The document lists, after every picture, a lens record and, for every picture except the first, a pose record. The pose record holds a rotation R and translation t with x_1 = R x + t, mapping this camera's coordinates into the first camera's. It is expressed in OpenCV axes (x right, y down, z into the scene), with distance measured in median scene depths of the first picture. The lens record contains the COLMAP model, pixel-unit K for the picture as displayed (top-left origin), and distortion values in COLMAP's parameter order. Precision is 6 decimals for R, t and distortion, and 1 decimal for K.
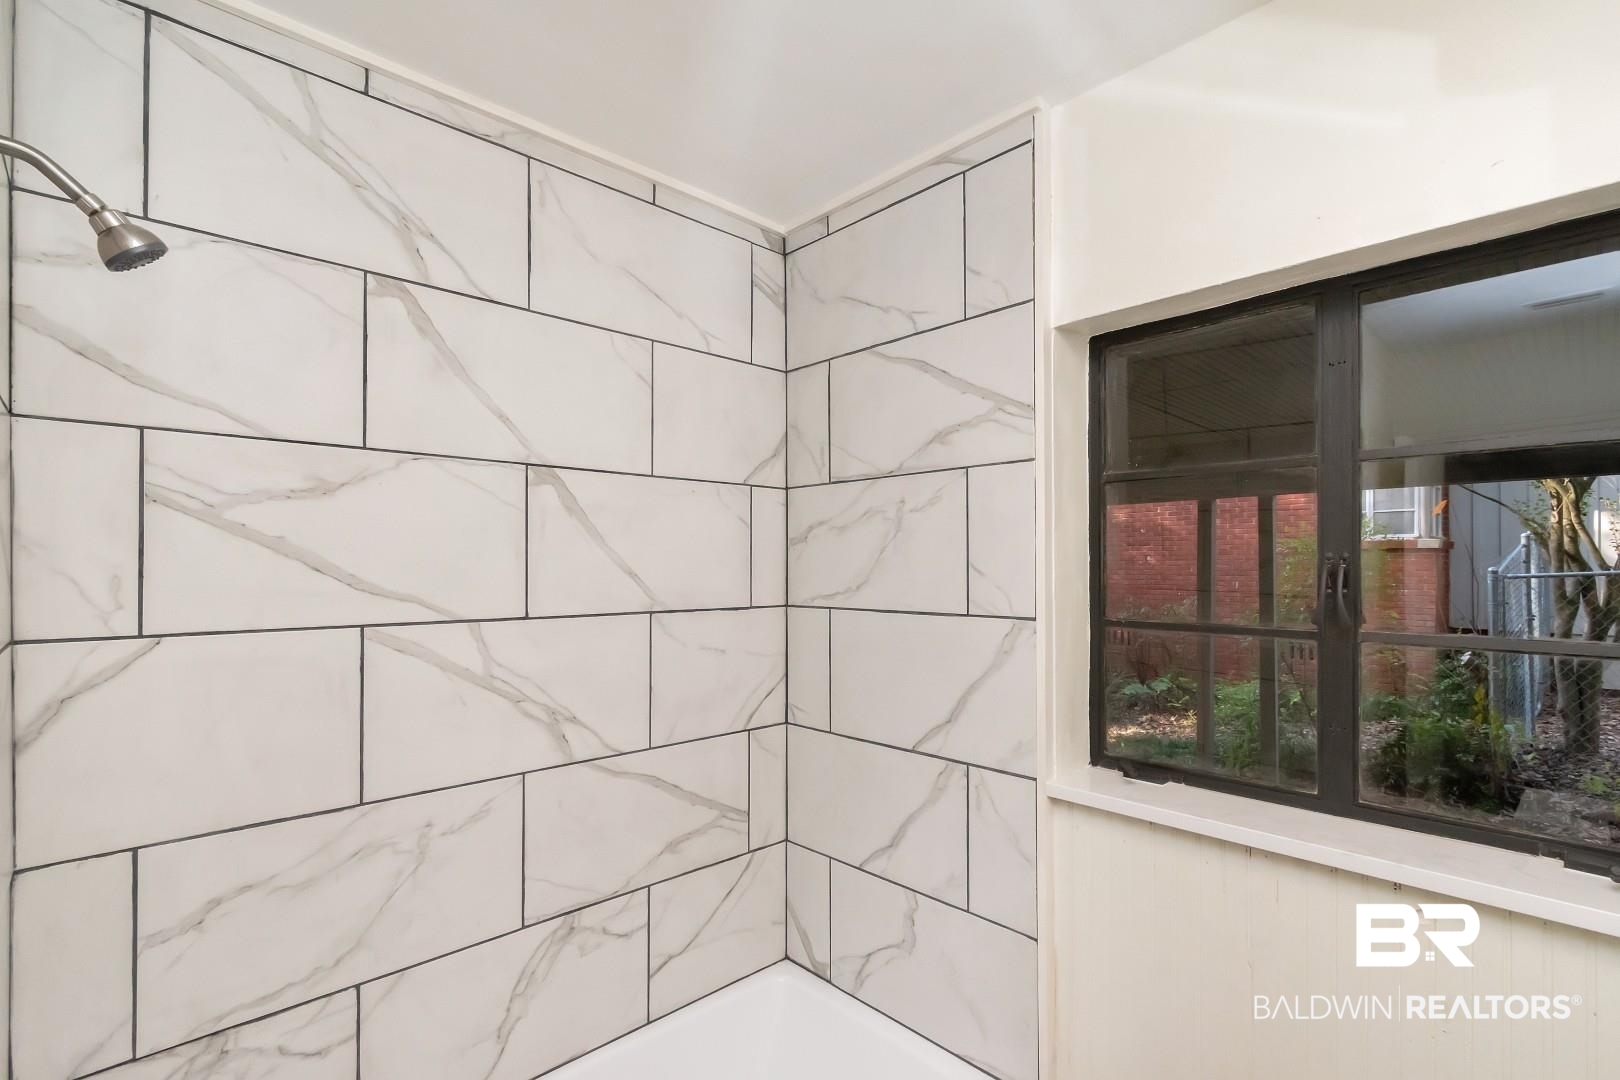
lens RADIAL K [[734.3, 0, 824.0], [0, 734.3, 550.7], [0, 0, 1]] dist [0.002558, -0.000318]
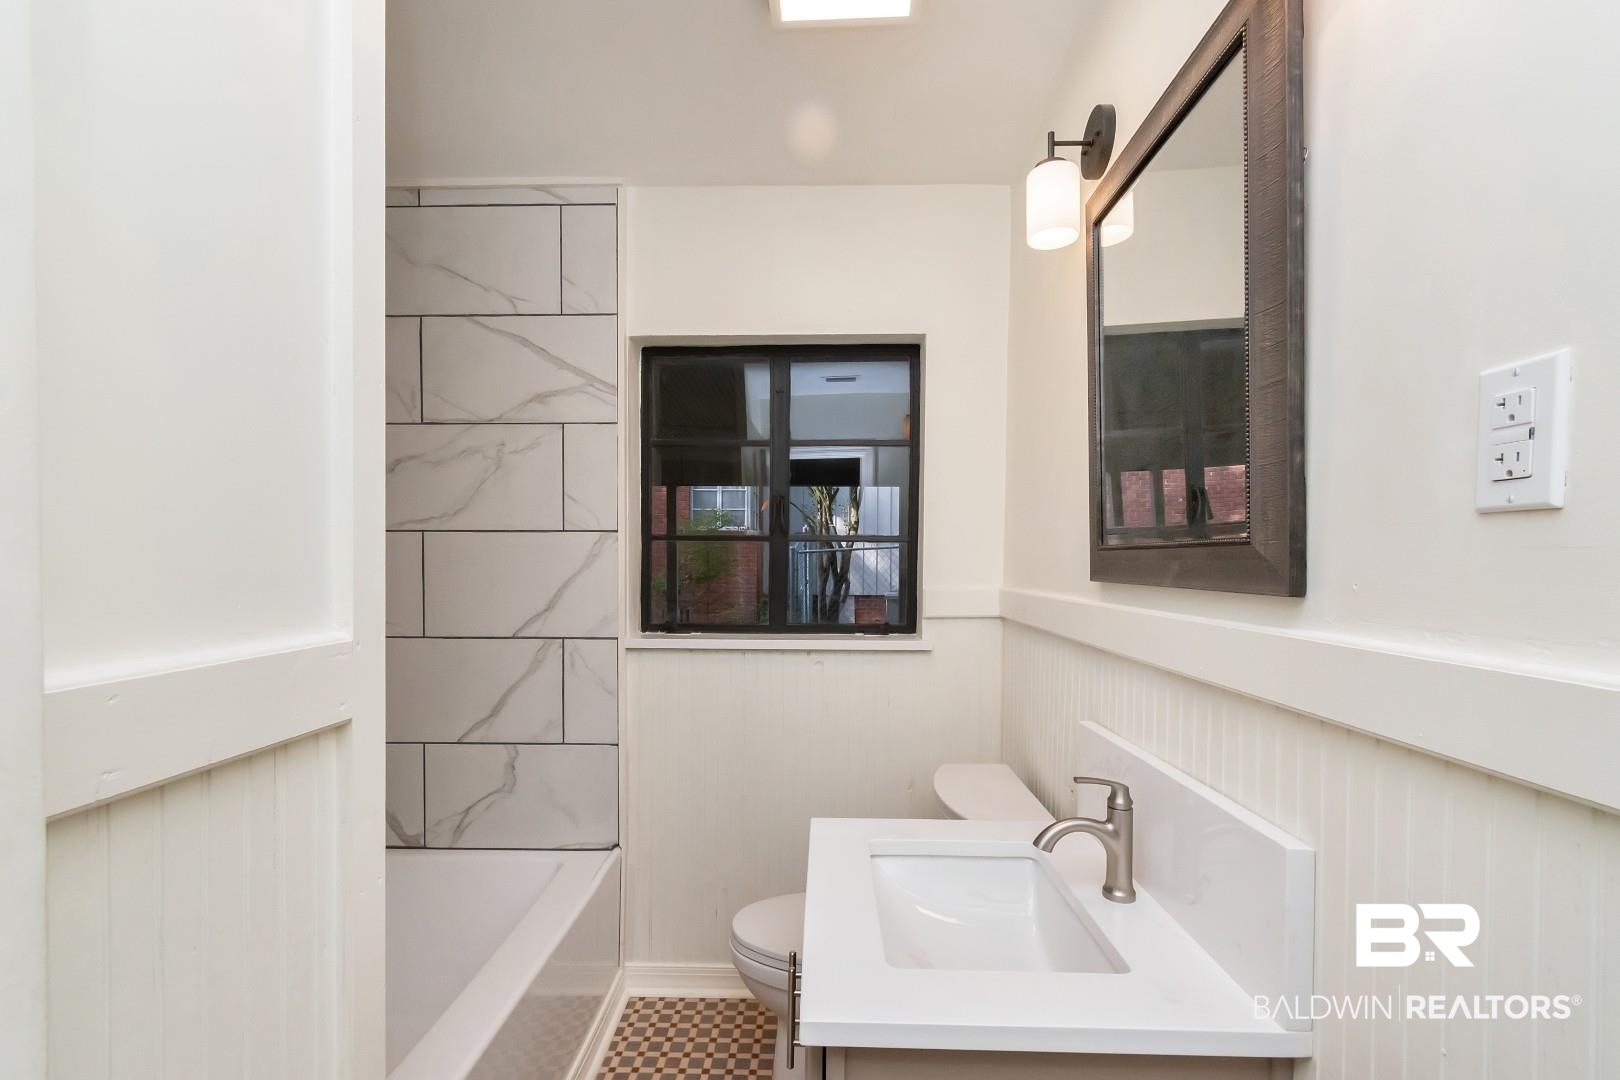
lens RADIAL K [[734.3, 0, 806.2], [0, 734.3, 547.1], [0, 0, 1]] dist [0.002558, -0.000318]
pose [[0.707956, 0.016555, 0.706062, -0.431851], [-0.017046, 0.999835, -0.006351, 0.113964], [-0.706051, -0.007539, 0.708121, -0.280182]]
